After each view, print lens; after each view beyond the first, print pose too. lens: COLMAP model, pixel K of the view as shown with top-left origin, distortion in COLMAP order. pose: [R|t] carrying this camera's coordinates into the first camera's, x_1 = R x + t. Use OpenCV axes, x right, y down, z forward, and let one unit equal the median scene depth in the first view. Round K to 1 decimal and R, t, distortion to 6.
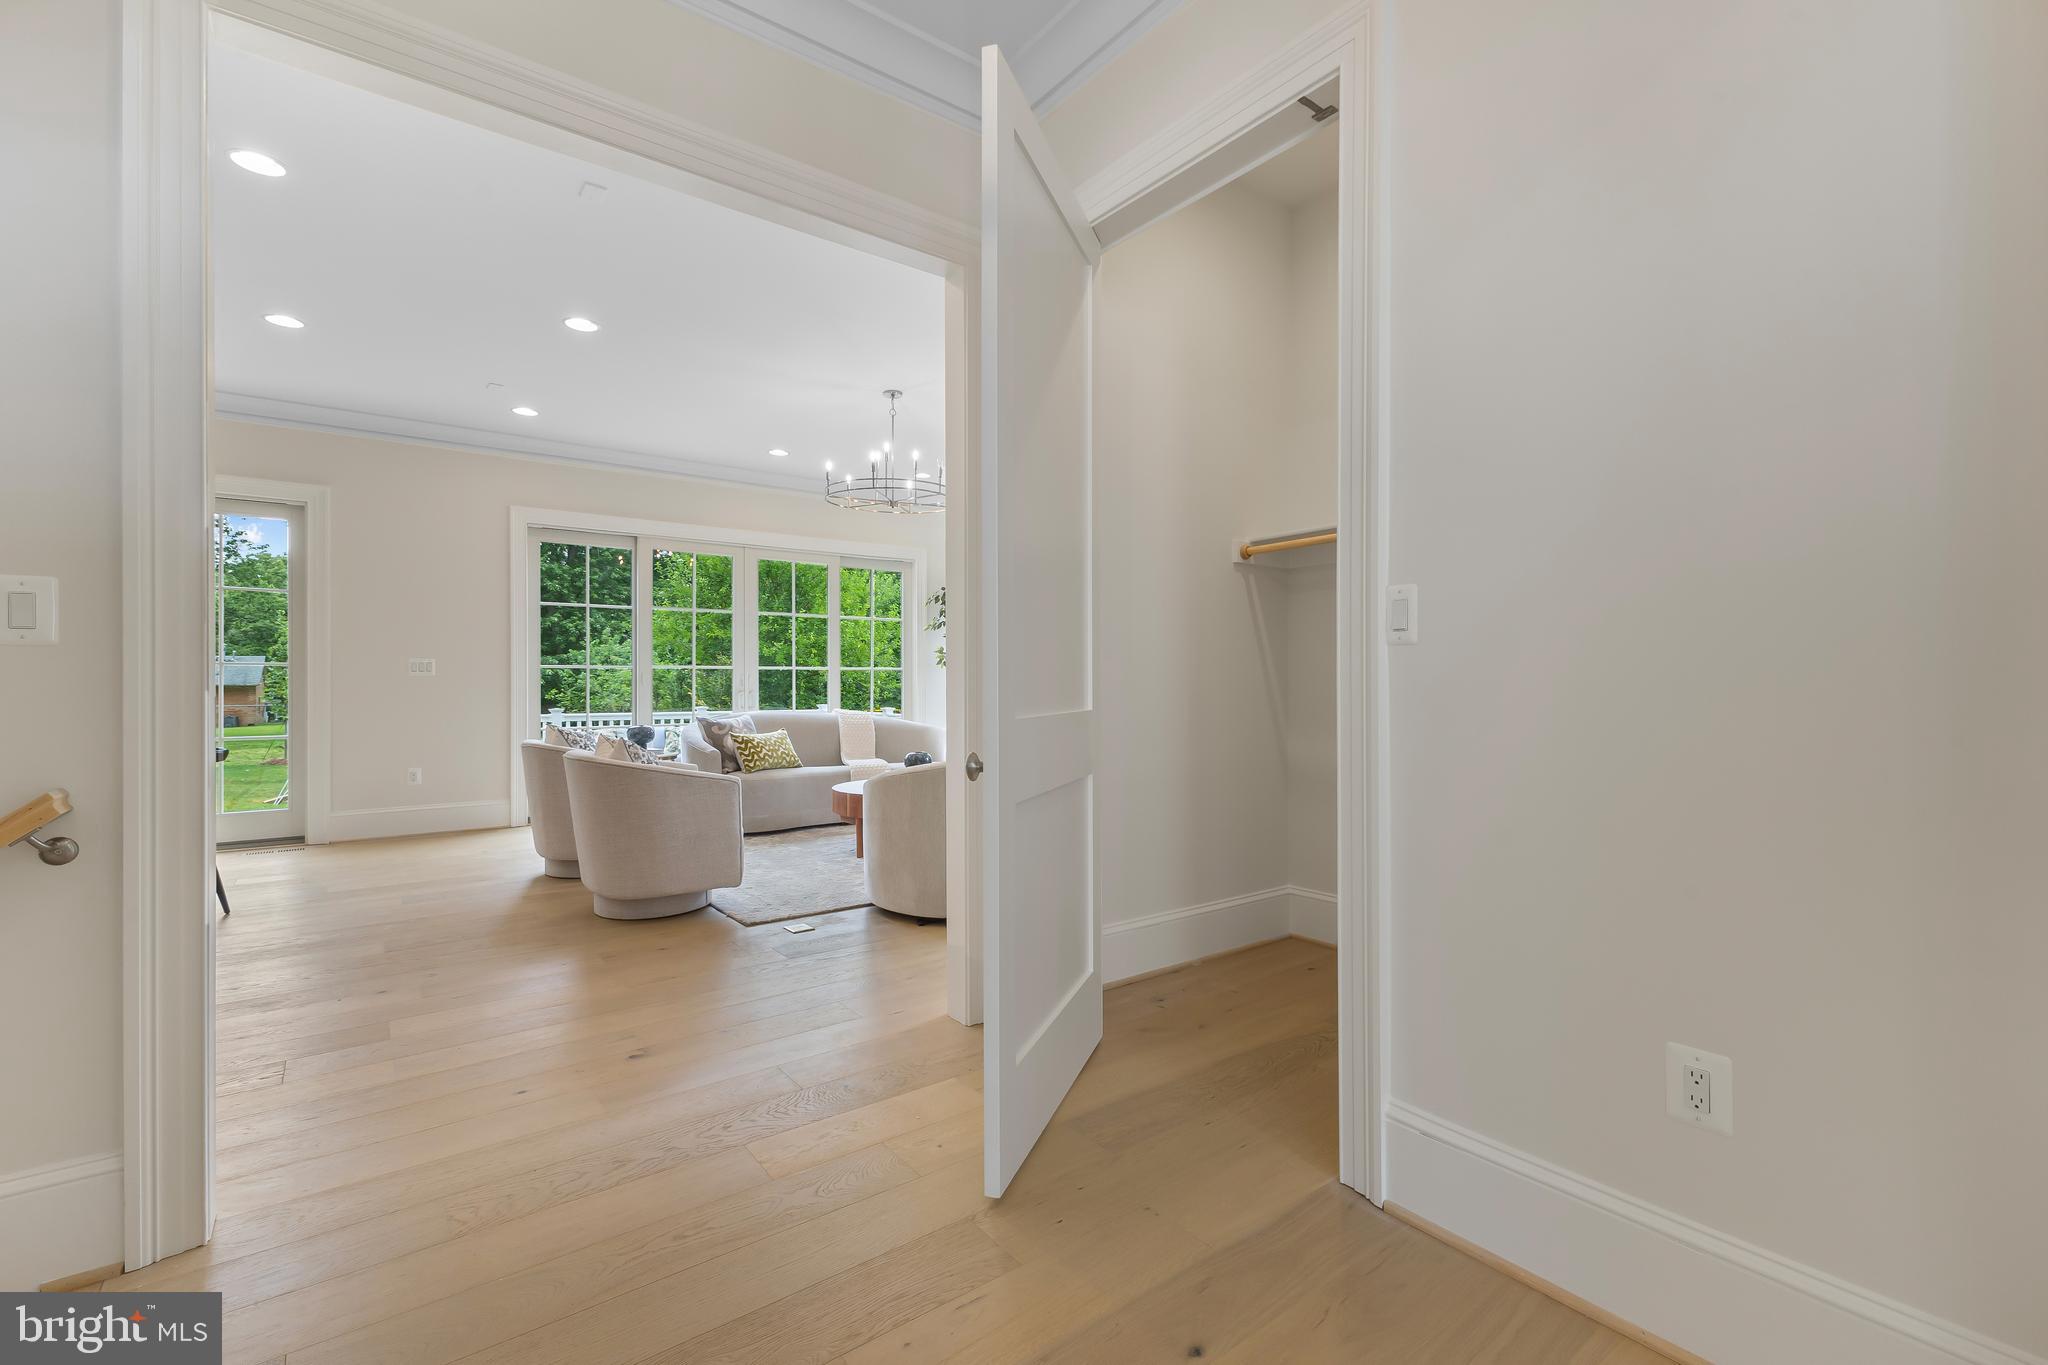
lens RADIAL K [[900.3, 0, 1028.6], [0, 900.3, 682.7], [0, 0, 1]] dist [0.007803, -0.000870]
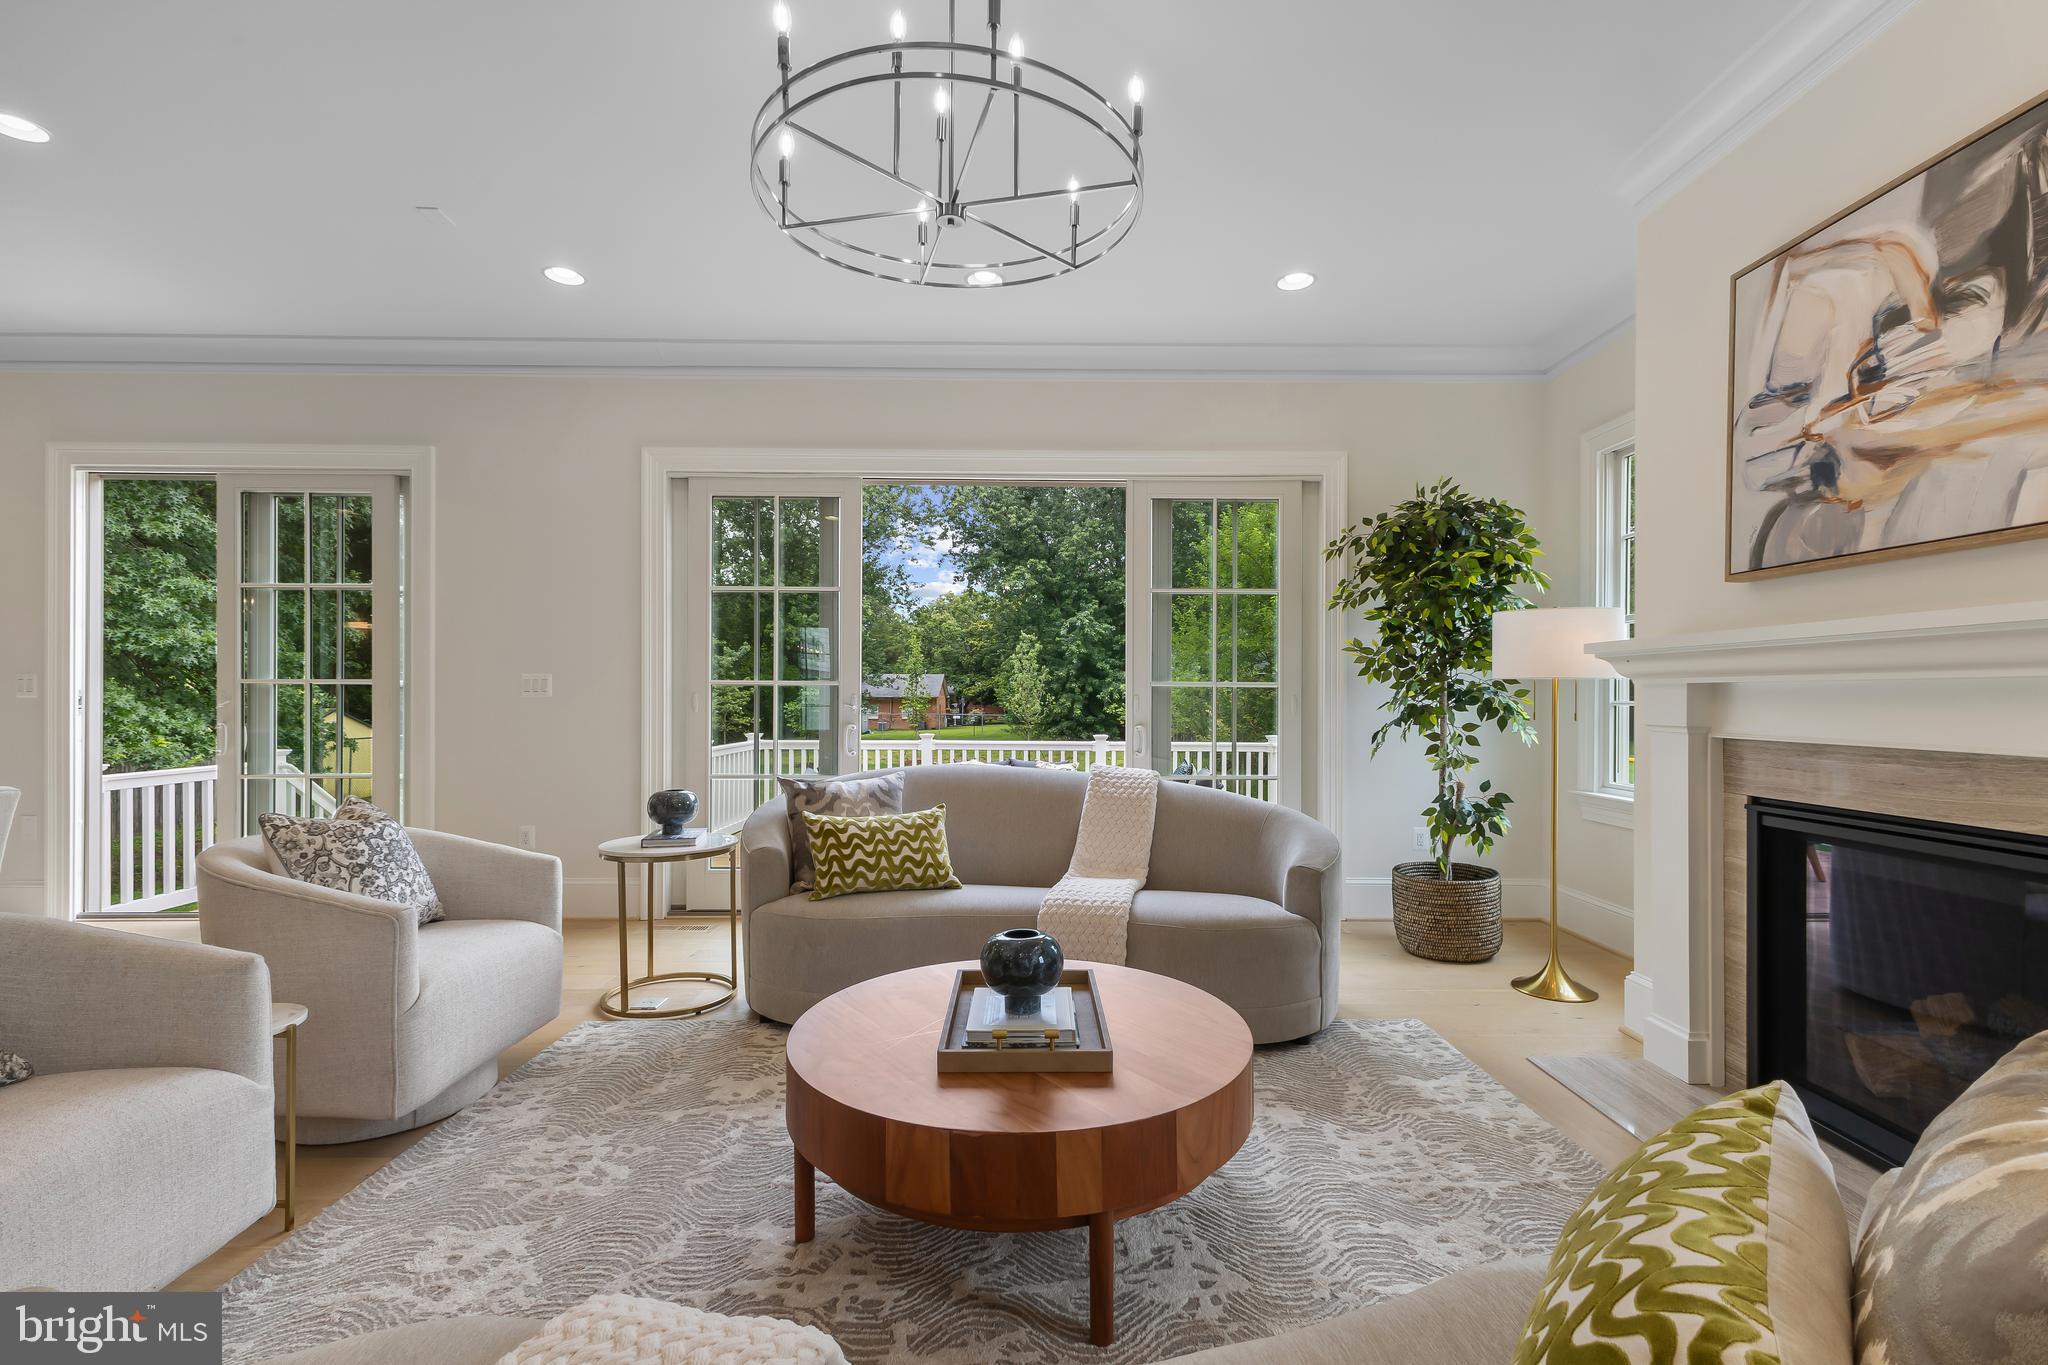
lens RADIAL K [[900.3, 0, 1036.3], [0, 900.3, 687.5], [0, 0, 1]] dist [0.007803, -0.000870]
pose [[0.805012, -0.002831, -0.593252, 0.067719], [-0.002836, 0.999959, -0.008619, -0.010041], [0.593252, 0.008621, 0.804970, 0.618243]]
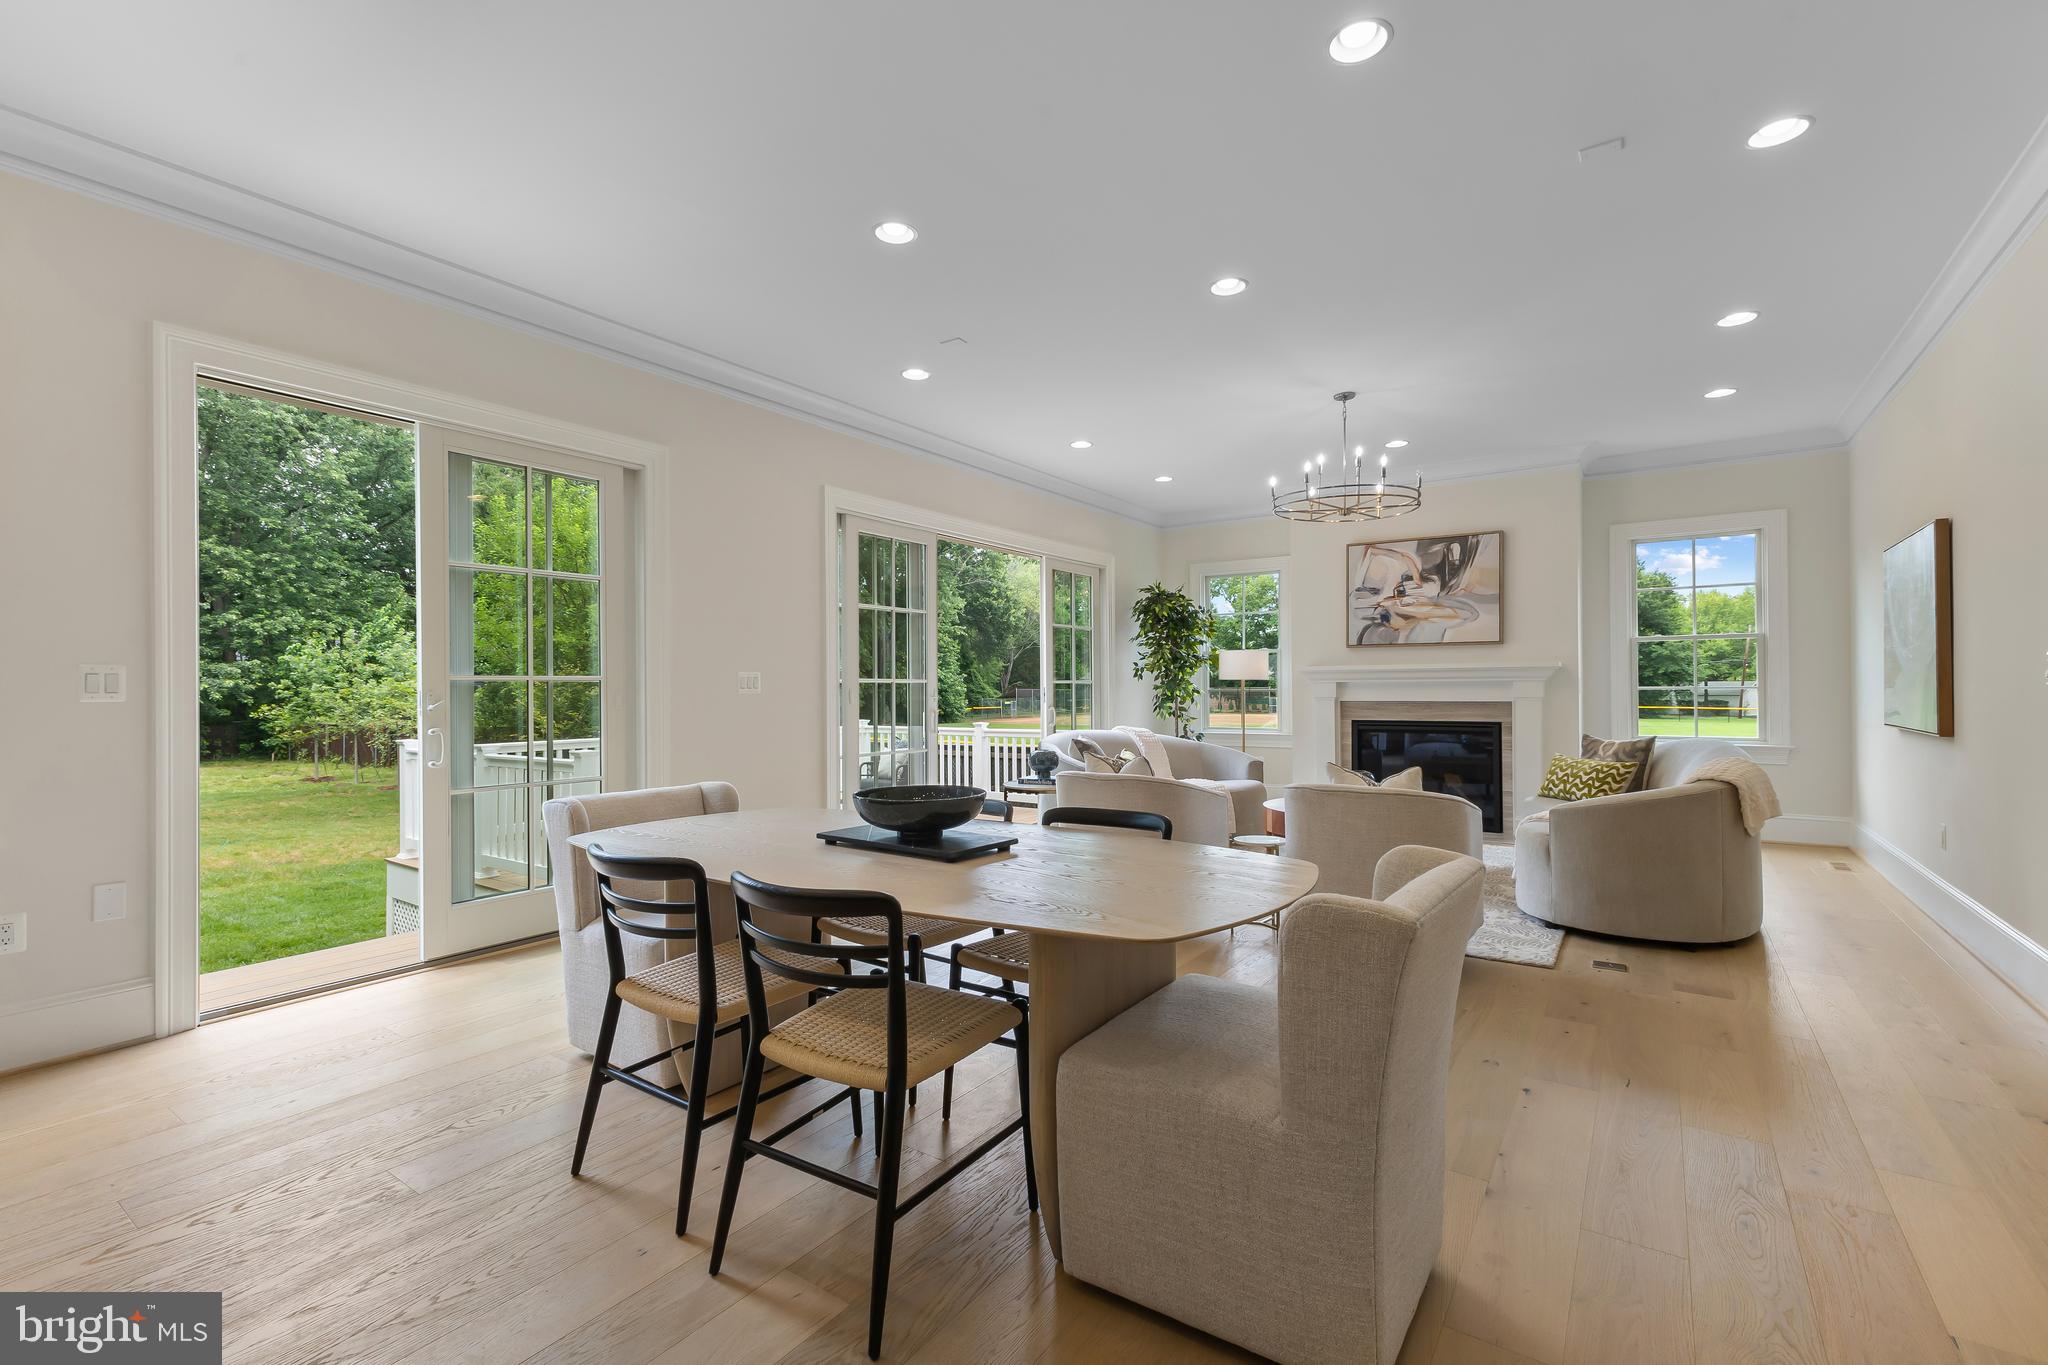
lens RADIAL K [[900.3, 0, 1020.0], [0, 900.3, 685.5], [0, 0, 1]] dist [0.007803, -0.000870]
pose [[0.951552, -0.004703, 0.307453, -0.642959], [0.006615, 0.999965, -0.005178, -0.008823], [-0.307418, 0.006961, 0.951549, 0.164834]]
